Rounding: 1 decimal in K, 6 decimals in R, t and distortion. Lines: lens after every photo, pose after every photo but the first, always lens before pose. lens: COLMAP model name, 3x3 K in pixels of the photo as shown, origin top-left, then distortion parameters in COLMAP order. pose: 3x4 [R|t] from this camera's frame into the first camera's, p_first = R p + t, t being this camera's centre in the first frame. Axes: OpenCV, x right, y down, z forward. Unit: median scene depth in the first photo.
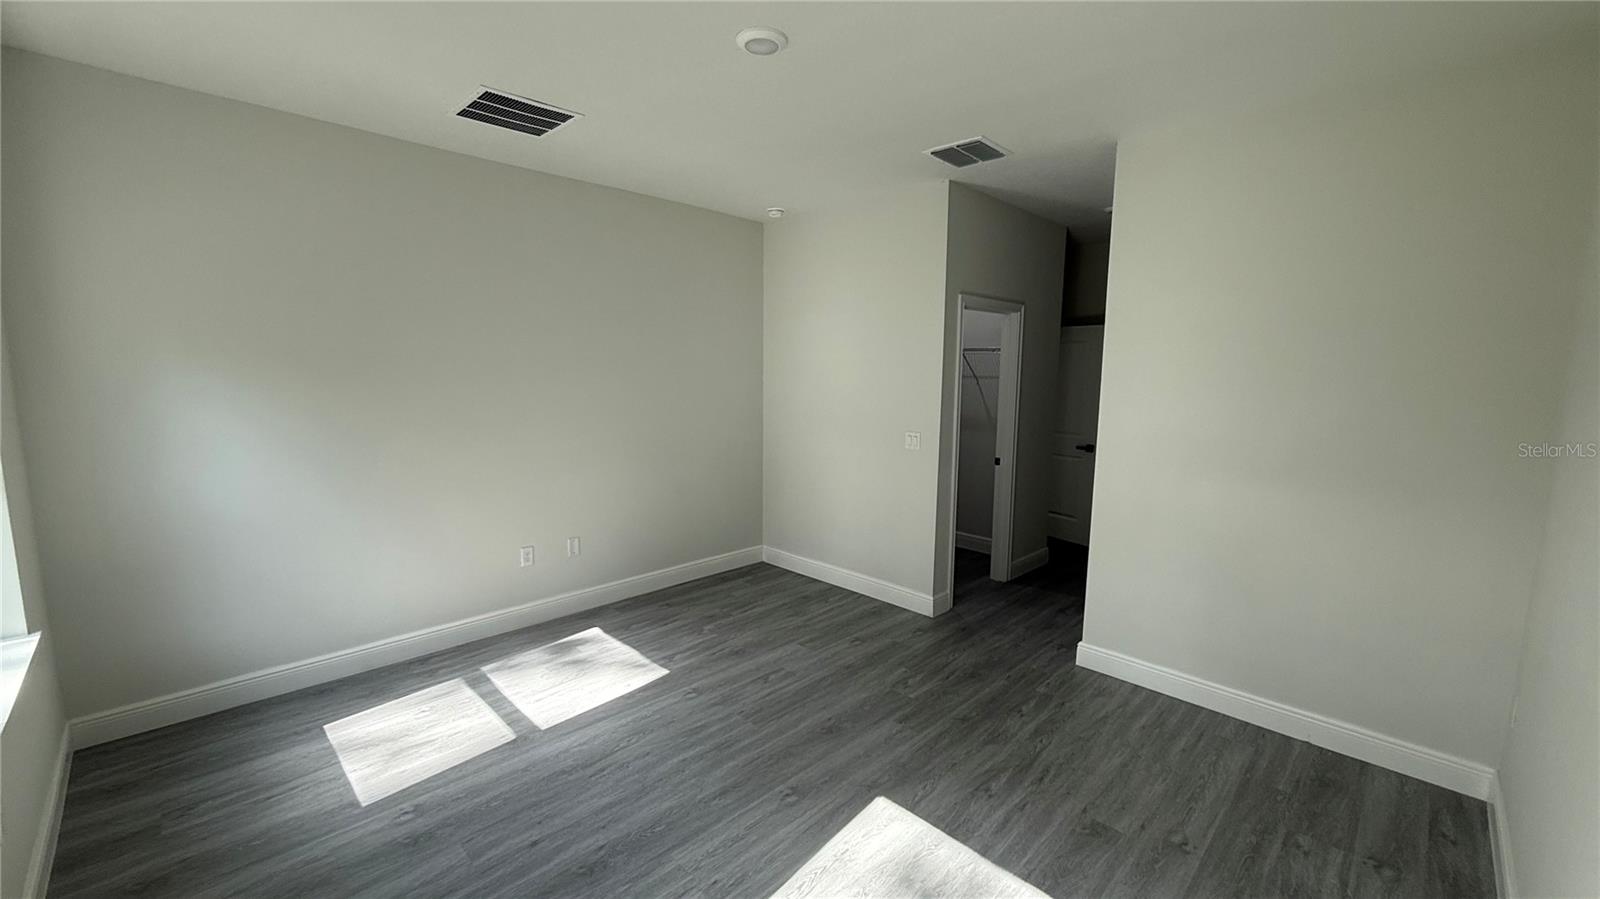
lens RADIAL K [[639.9, 0, 798.8], [0, 639.9, 449.2], [0, 0, 1]] dist [0.000773, 0.000288]
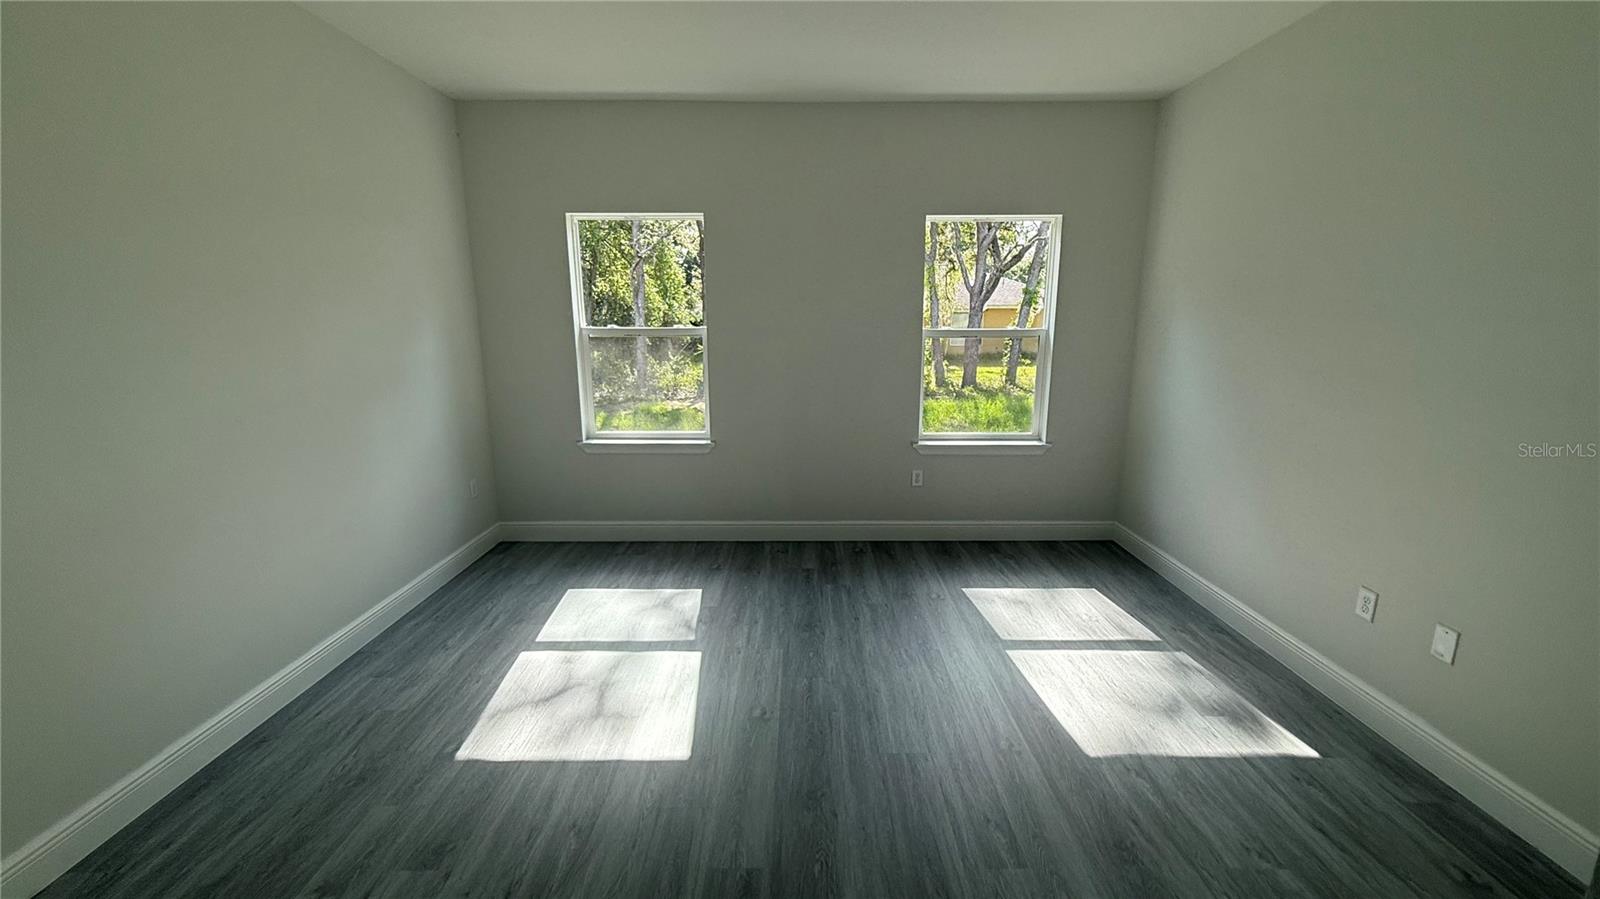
lens RADIAL K [[639.9, 0, 794.7], [0, 639.9, 451.4], [0, 0, 1]] dist [0.000773, 0.000288]
pose [[-0.708992, 0.138260, -0.691531, 0.513145], [-0.101582, 0.950345, 0.294153, -0.133125], [0.697862, 0.278799, -0.659742, 1.383610]]
